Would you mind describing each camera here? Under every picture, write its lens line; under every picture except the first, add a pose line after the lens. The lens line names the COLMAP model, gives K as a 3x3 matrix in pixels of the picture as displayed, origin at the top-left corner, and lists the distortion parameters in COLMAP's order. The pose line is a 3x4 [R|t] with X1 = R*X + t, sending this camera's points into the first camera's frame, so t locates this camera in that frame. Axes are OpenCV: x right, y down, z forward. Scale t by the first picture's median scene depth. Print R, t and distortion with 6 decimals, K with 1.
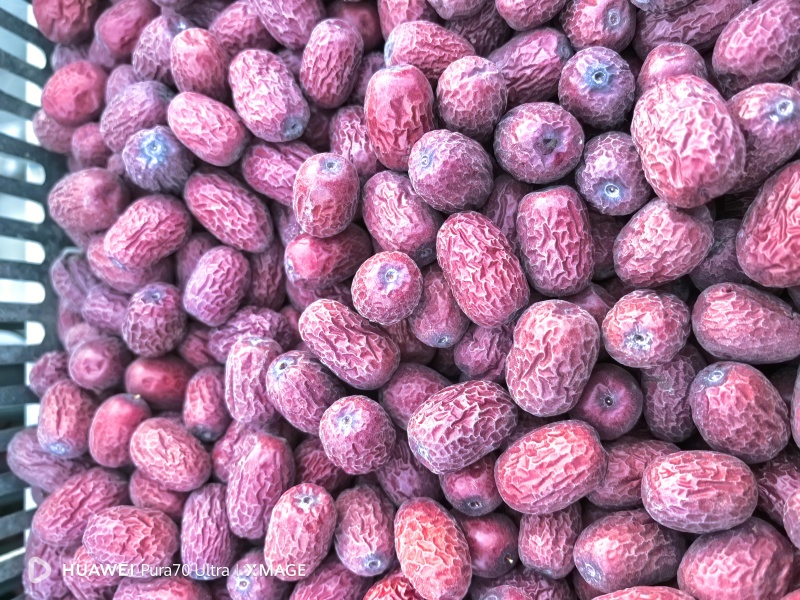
lens RADIAL K [[718.0, 0, 403.8], [0, 718.0, 306.5], [0, 0, 1]] dist [-0.061536, 0.125222]
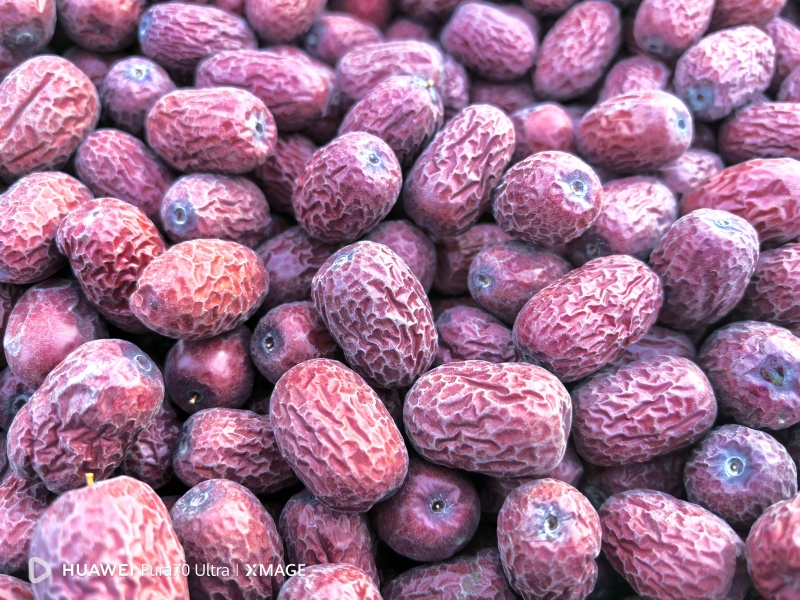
lens RADIAL K [[714.4, 0, 400.0], [0, 714.4, 300.0], [0, 0, 1]] dist [-0.068568, 0.011395]
pose [[0.097673, 0.984658, -0.144595, 0.184067], [-0.992498, 0.085636, -0.087262, 0.214077], [-0.073541, 0.152033, 0.985636, 0.276000]]
